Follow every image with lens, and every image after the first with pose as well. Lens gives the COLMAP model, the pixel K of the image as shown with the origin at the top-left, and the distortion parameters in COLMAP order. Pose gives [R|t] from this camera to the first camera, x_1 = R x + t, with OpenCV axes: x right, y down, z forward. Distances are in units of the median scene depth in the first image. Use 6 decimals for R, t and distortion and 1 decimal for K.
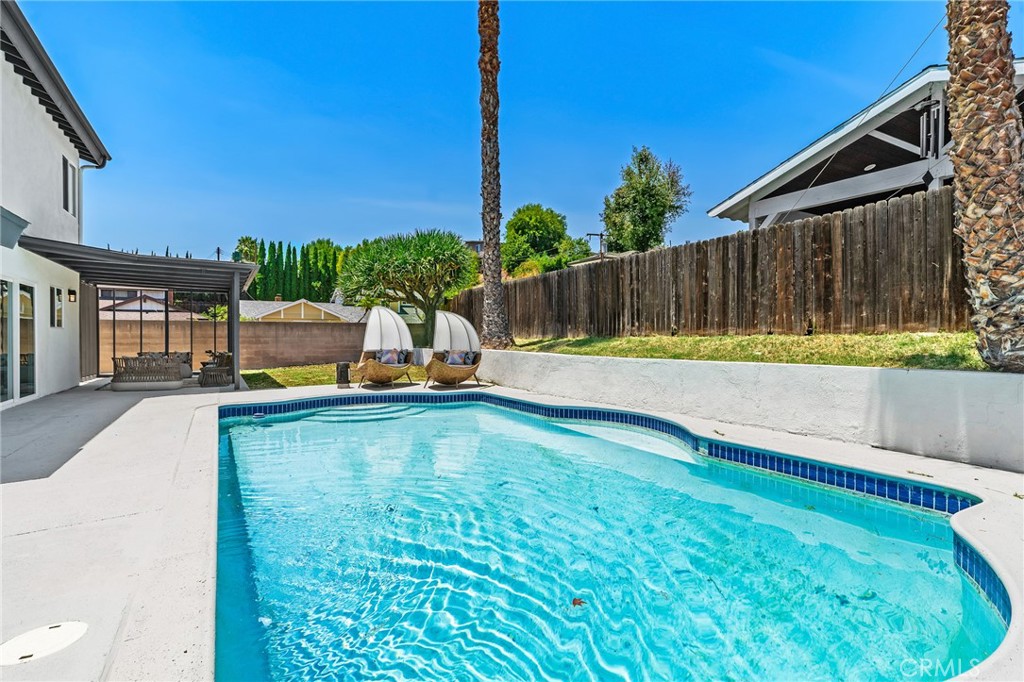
lens RADIAL K [[503.6, 0, 511.9], [0, 503.6, 341.4], [0, 0, 1]] dist [0.000197, 0.000048]
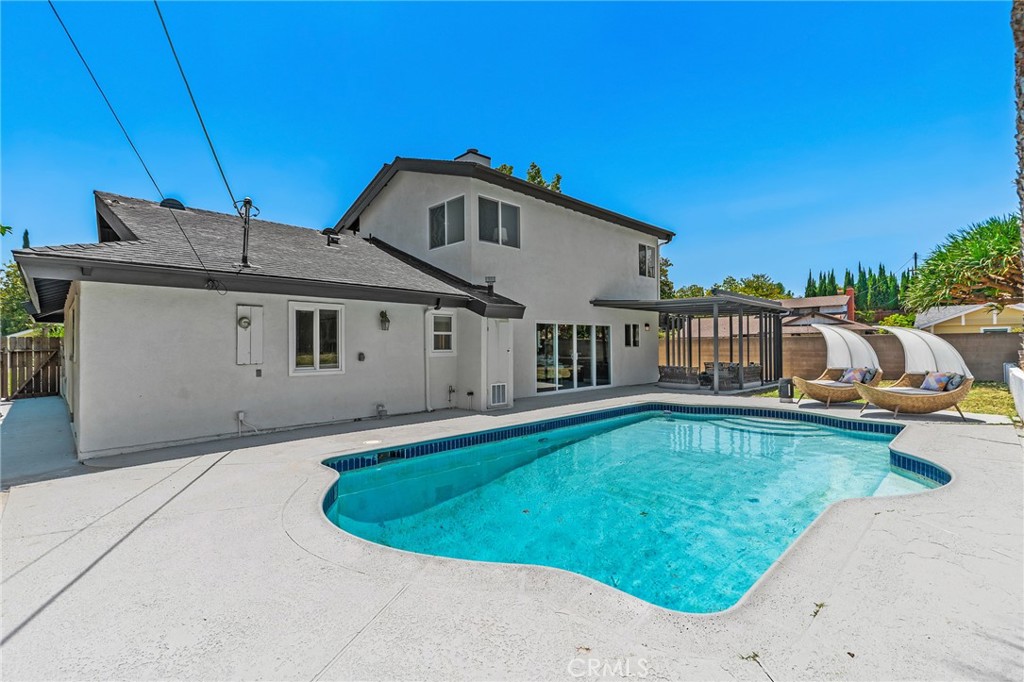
lens RADIAL K [[467.0, 0, 511.5], [0, 467.0, 342.0], [0, 0, 1]] dist [0.000129, -0.000029]
pose [[0.247583, -0.011596, -0.968797, 0.521561], [-0.000891, 0.999925, -0.012197, -0.024678], [0.968866, 0.003883, 0.247554, 0.203546]]
